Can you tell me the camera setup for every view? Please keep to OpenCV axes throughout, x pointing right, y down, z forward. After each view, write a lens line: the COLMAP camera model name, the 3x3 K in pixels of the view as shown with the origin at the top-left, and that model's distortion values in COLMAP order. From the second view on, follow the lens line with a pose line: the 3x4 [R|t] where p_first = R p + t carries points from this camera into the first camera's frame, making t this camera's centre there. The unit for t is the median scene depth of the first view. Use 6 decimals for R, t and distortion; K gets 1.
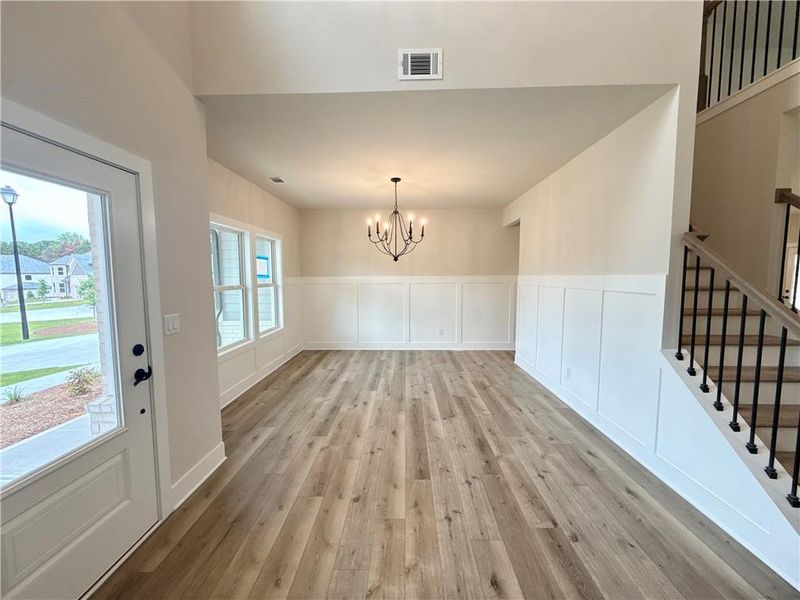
lens RADIAL K [[318.8, 0, 399.1], [0, 318.8, 299.9], [0, 0, 1]] dist [-0.001705, -0.000327]
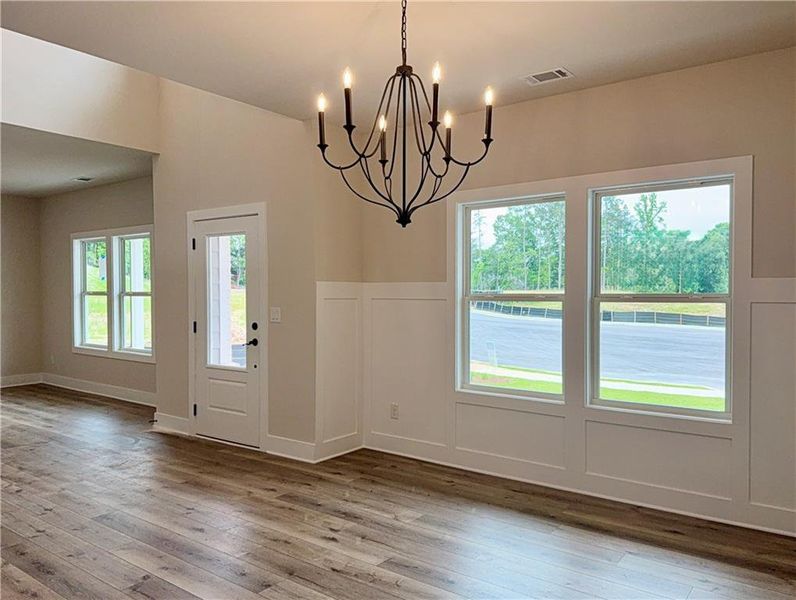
lens RADIAL K [[604.8, 0, 403.0], [0, 604.8, 305.4], [0, 0, 1]] dist [0.041986, -0.061701]
pose [[-0.576976, 0.023458, -0.816424, 0.599185], [-0.062411, 0.995399, 0.072707, -0.103986], [0.814373, 0.092904, -0.572857, 1.658563]]
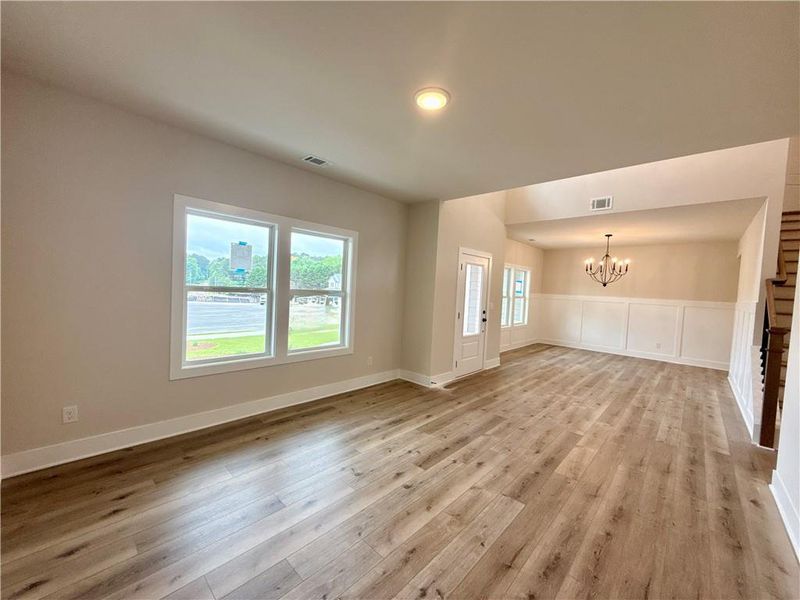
lens RADIAL K [[318.8, 0, 397.6], [0, 318.8, 301.2], [0, 0, 1]] dist [-0.001705, -0.000327]
pose [[0.741609, 0.068494, -0.667327, 0.348349], [-0.102279, 0.994689, -0.011569, 0.088127], [0.662990, 0.076833, 0.744675, -1.017640]]
